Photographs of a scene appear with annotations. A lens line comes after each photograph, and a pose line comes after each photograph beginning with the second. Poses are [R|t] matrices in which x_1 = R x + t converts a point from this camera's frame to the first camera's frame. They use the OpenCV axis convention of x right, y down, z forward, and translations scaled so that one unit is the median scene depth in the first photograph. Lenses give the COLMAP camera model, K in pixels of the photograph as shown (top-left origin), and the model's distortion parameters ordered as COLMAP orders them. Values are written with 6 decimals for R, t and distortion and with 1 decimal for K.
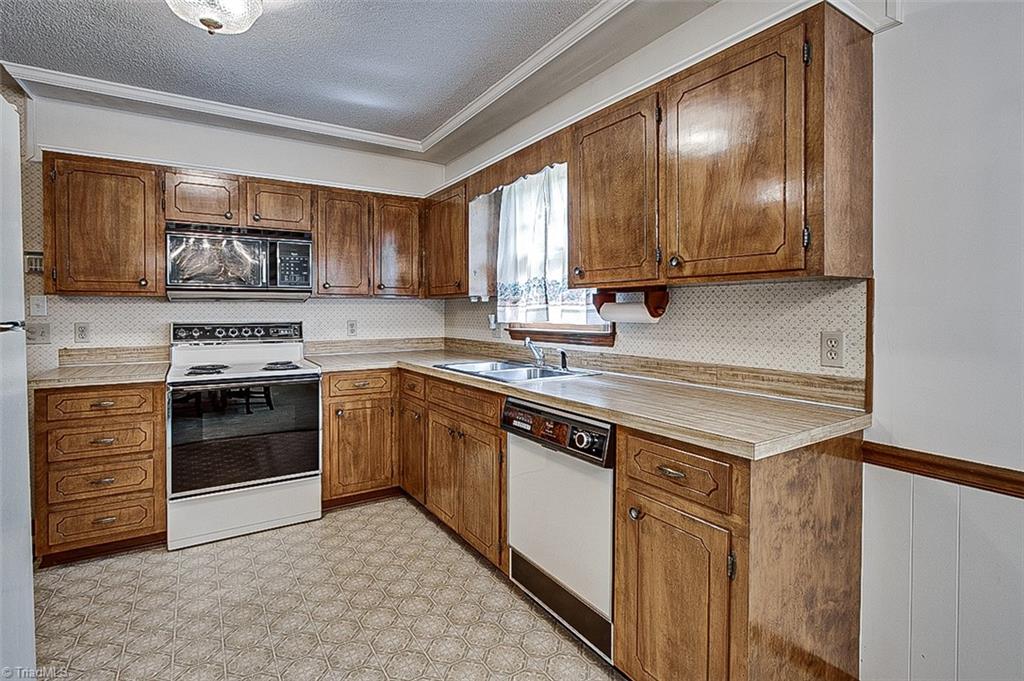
lens RADIAL K [[494.7, 0, 504.0], [0, 494.7, 313.7], [0, 0, 1]] dist [0.000983, 0.000879]
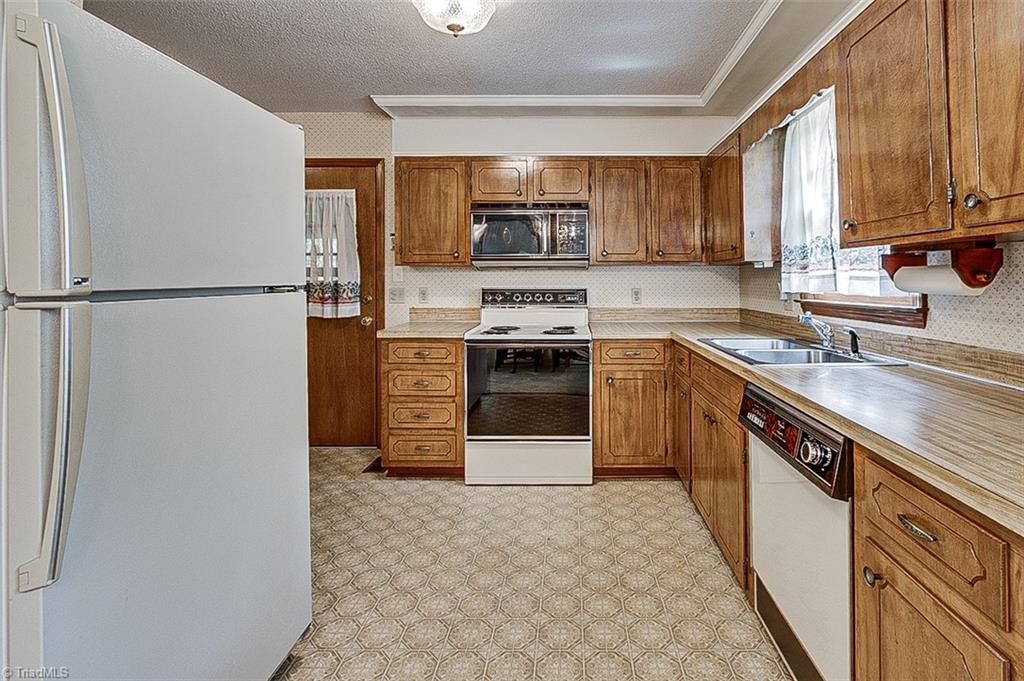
lens RADIAL K [[506.5, 0, 570.6], [0, 506.5, 265.0], [0, 0, 1]] dist [-0.003184, 0.000700]
pose [[0.848765, -0.013924, -0.528587, 0.164706], [-0.003751, 0.999470, -0.032351, 0.001365], [0.528758, 0.029441, 0.848262, 0.106086]]
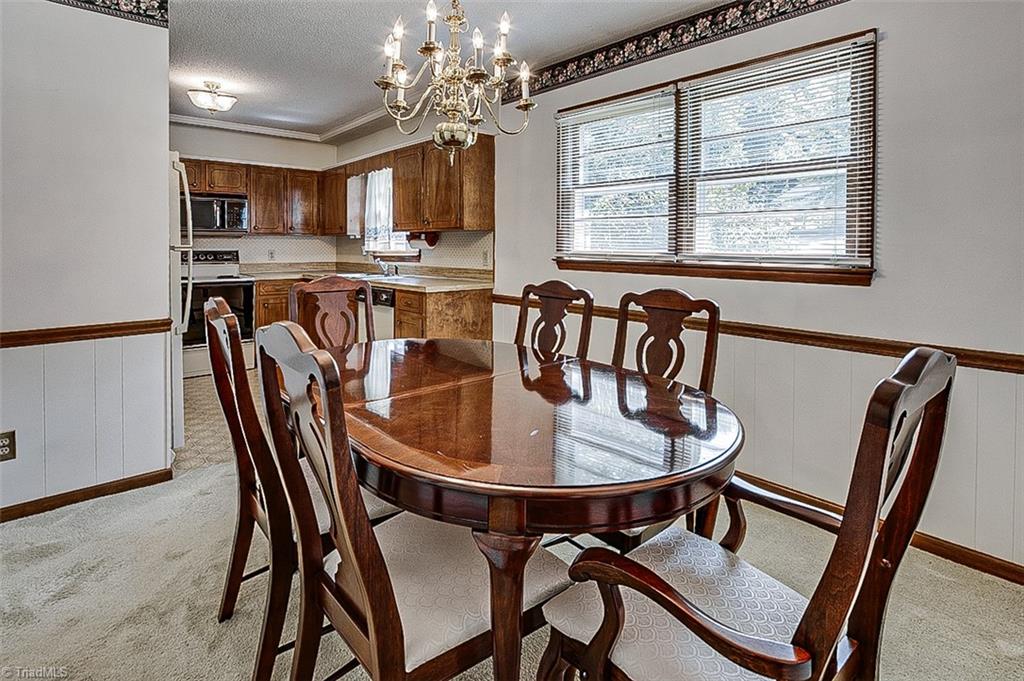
lens RADIAL K [[532.0, 0, 508.5], [0, 532.0, 247.3], [0, 0, 1]] dist [-0.002040, -0.000327]
pose [[0.988296, 0.001056, 0.152545, 0.232020], [-0.000557, 0.999994, -0.003318, 0.015053], [-0.152548, 0.003194, 0.988291, -1.034256]]
